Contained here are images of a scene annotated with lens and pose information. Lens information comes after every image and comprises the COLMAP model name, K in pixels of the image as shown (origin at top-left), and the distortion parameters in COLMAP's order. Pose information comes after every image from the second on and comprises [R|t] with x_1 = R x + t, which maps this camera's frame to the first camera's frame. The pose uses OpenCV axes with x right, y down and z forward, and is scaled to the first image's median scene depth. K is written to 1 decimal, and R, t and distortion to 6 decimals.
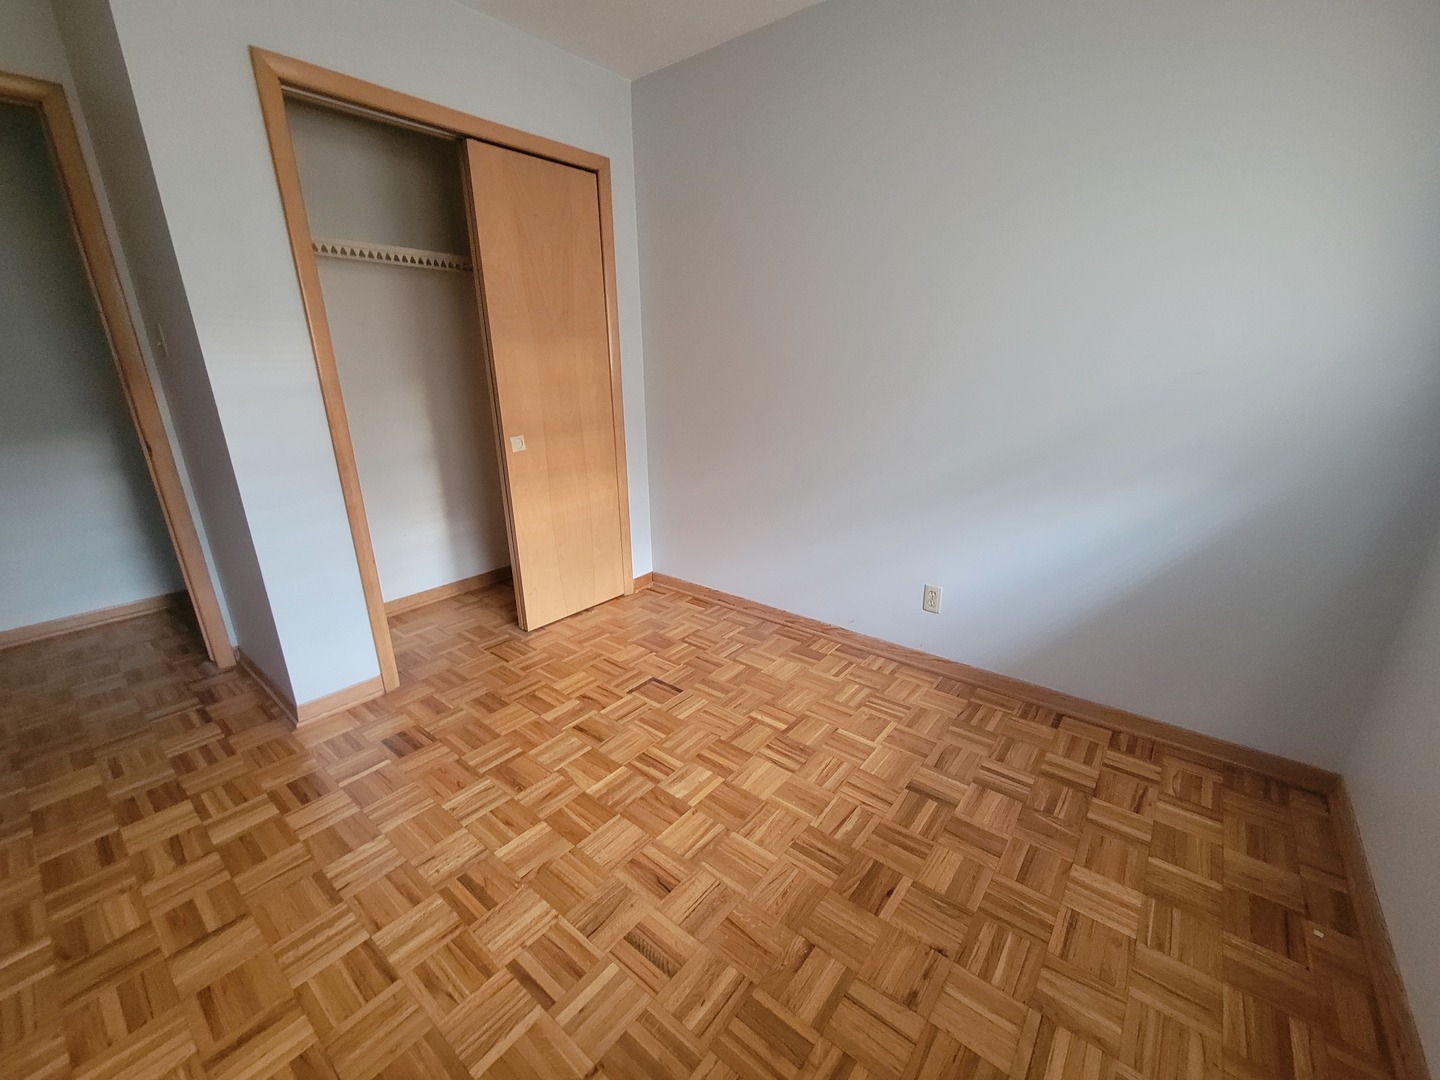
lens RADIAL K [[586.7, 0, 732.5], [0, 586.7, 553.7], [0, 0, 1]] dist [-0.002123, 0.000066]
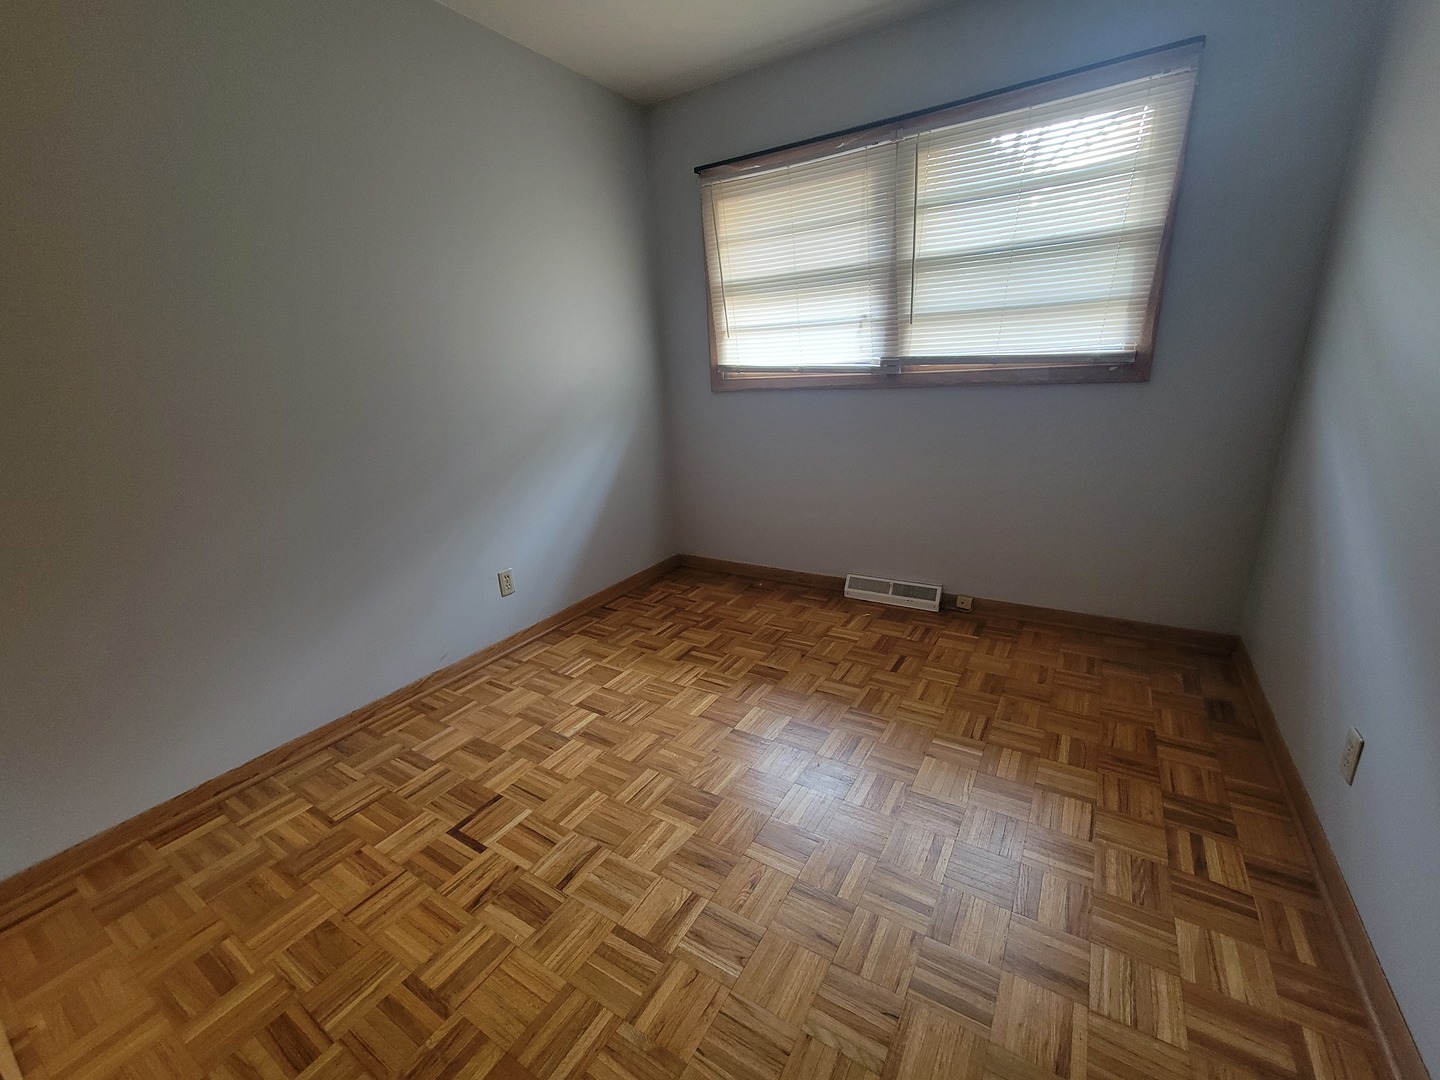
lens RADIAL K [[586.7, 0, 732.5], [0, 586.7, 553.7], [0, 0, 1]] dist [-0.002123, 0.000066]
pose [[-0.117723, -0.293478, 0.948690, -0.823174], [0.362770, 0.876596, 0.316192, -0.183843], [-0.924413, 0.381379, 0.003269, 0.669885]]
